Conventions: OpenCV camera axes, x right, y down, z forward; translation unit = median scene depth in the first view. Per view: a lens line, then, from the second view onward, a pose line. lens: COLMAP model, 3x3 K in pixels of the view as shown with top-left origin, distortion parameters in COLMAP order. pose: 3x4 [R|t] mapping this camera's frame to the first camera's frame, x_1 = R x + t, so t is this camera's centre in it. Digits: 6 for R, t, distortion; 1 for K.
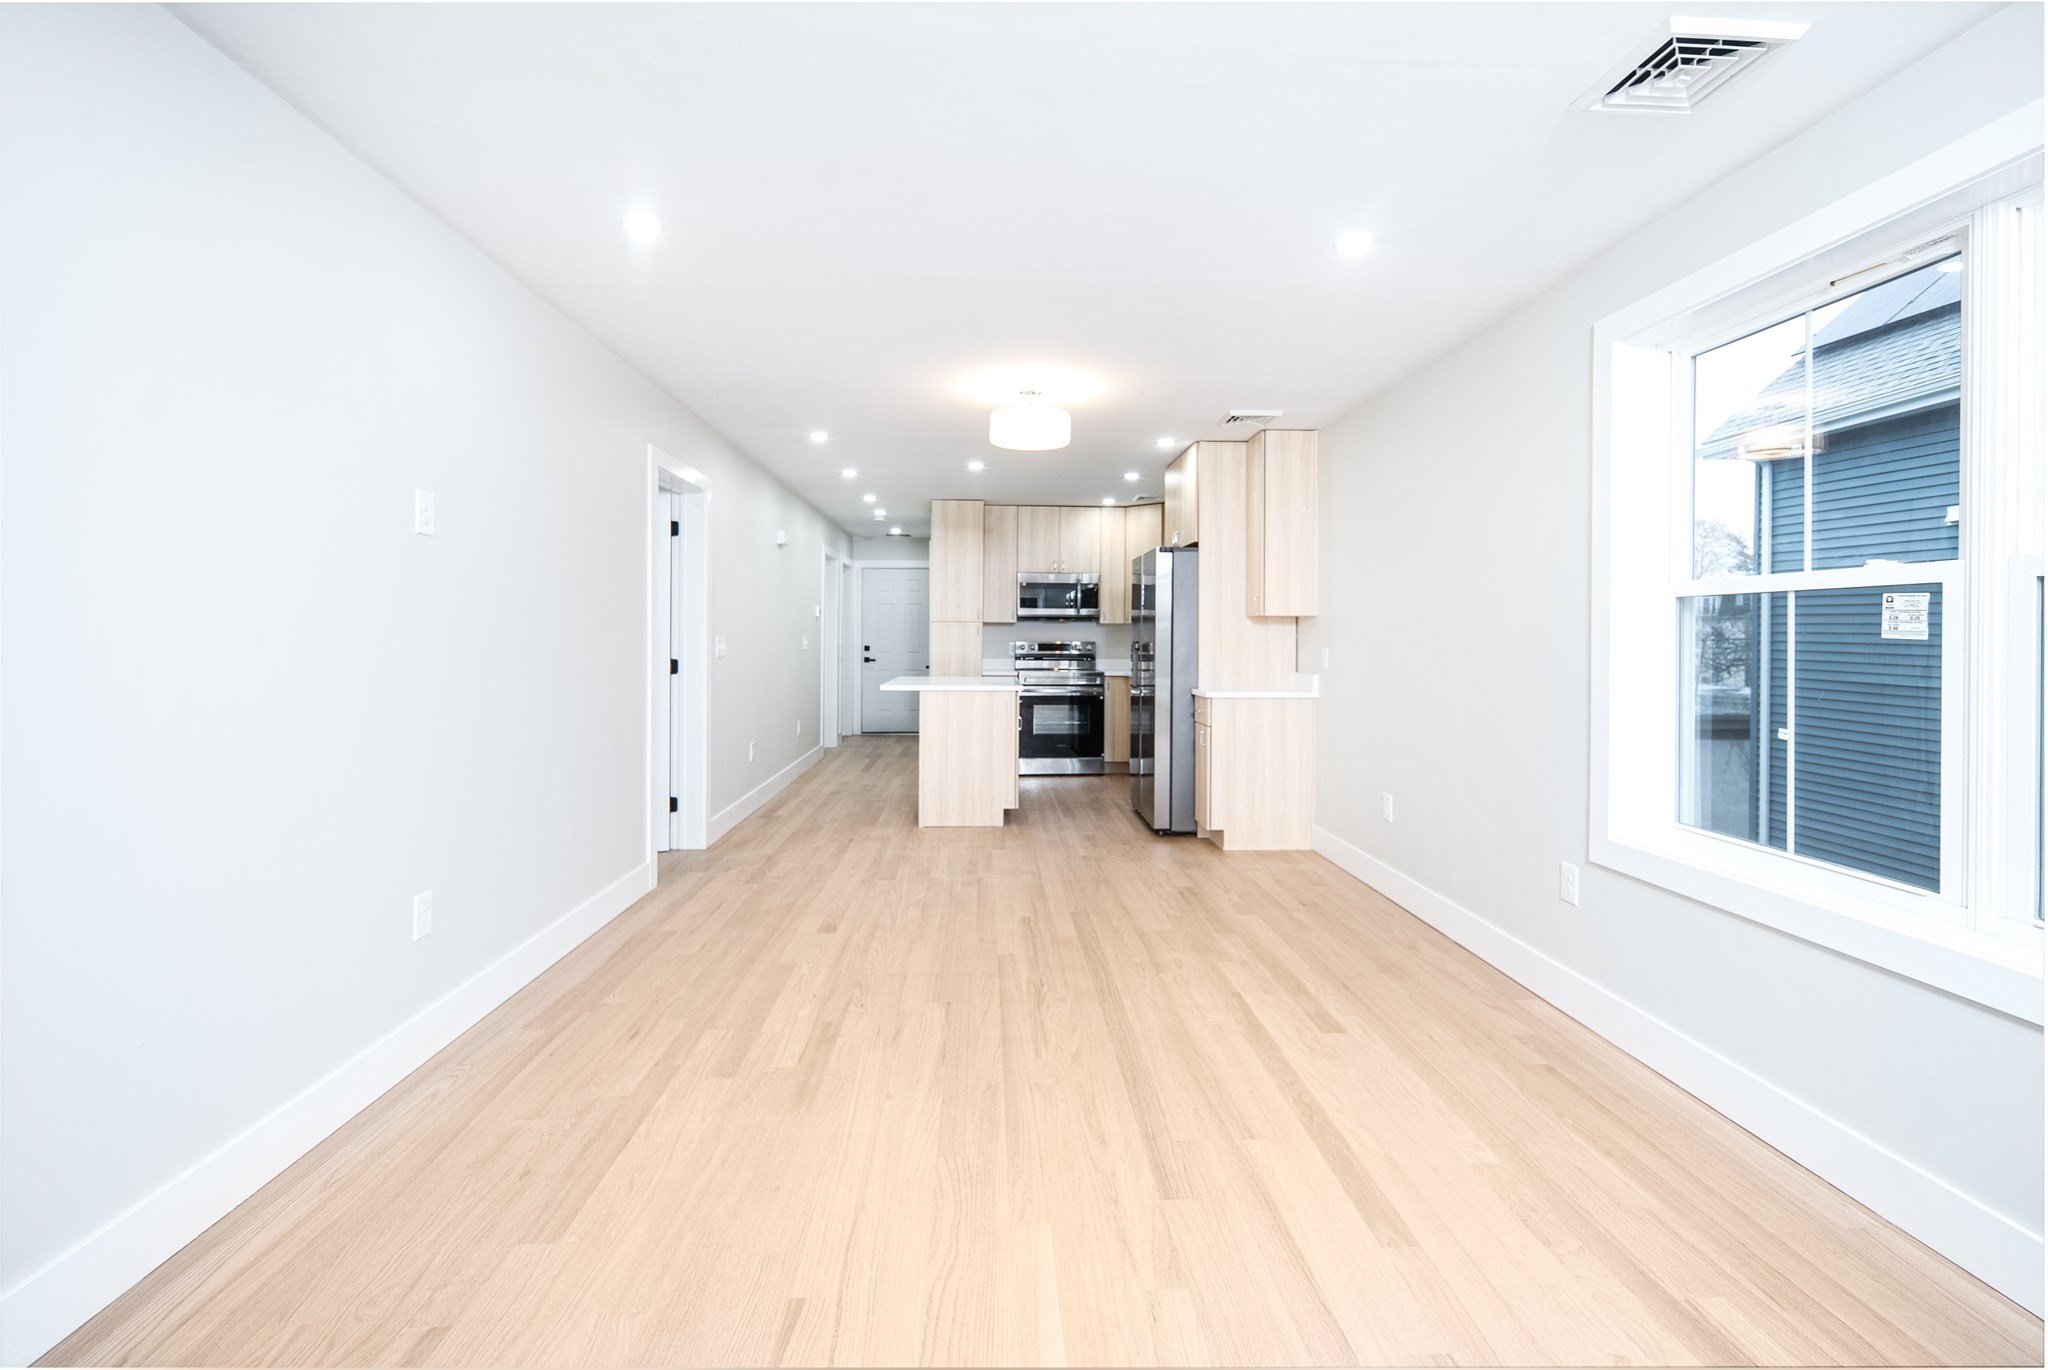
lens RADIAL K [[913.9, 0, 1033.1], [0, 913.9, 642.0], [0, 0, 1]] dist [0.001101, 0.000095]
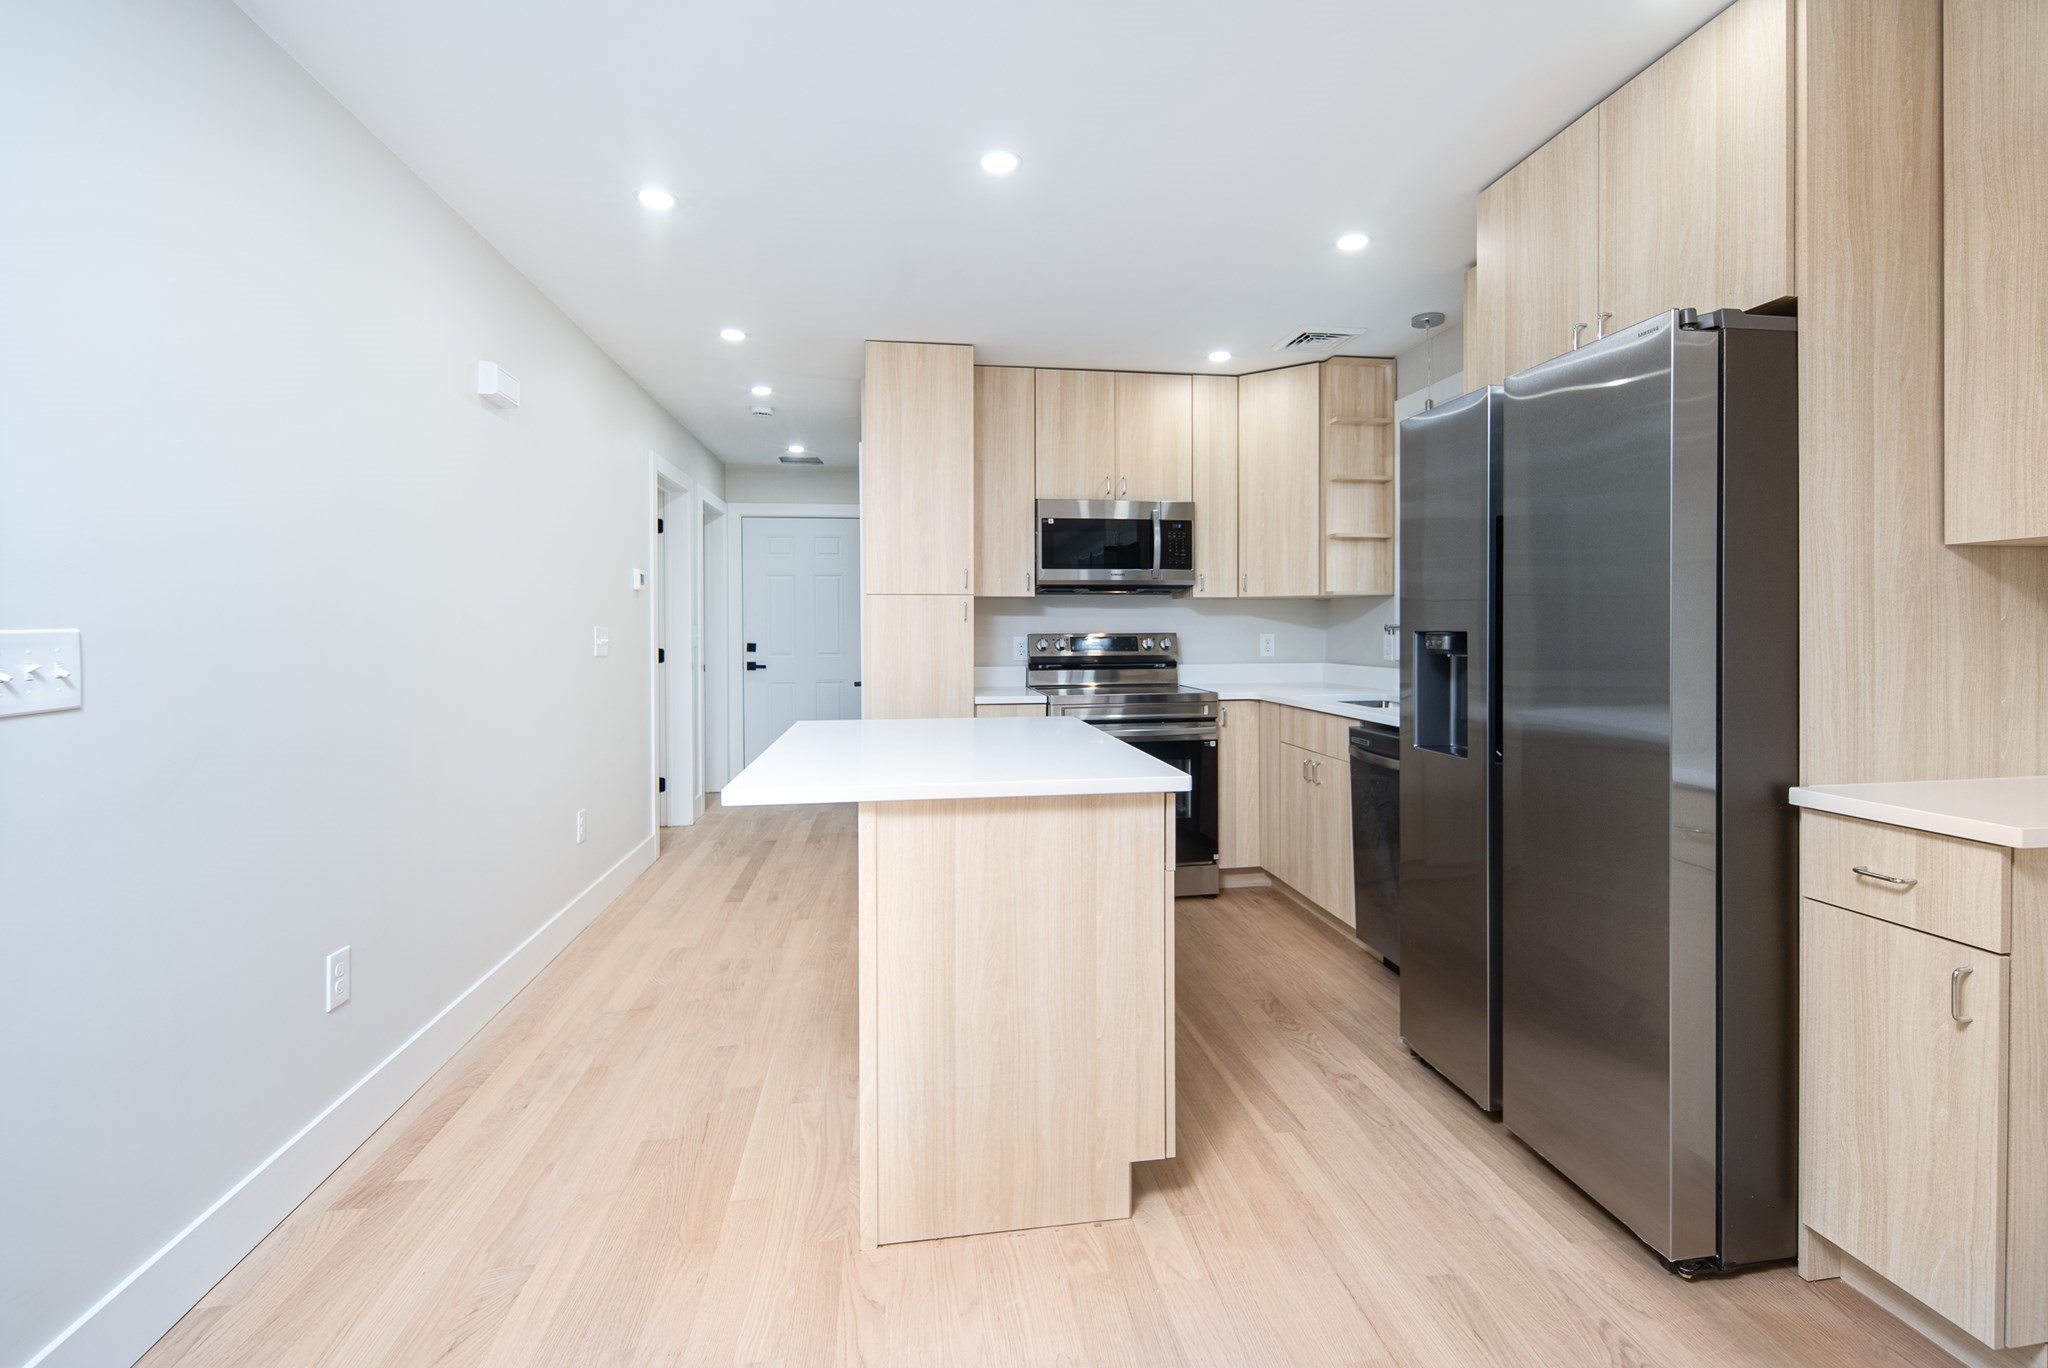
lens RADIAL K [[913.9, 0, 1033.1], [0, 913.9, 641.0], [0, 0, 1]] dist [0.001101, 0.000095]
pose [[0.995702, -0.010615, 0.092000, -0.065977], [0.009893, 0.999917, 0.008300, -0.000817], [-0.092080, -0.007354, 0.995724, 0.489471]]
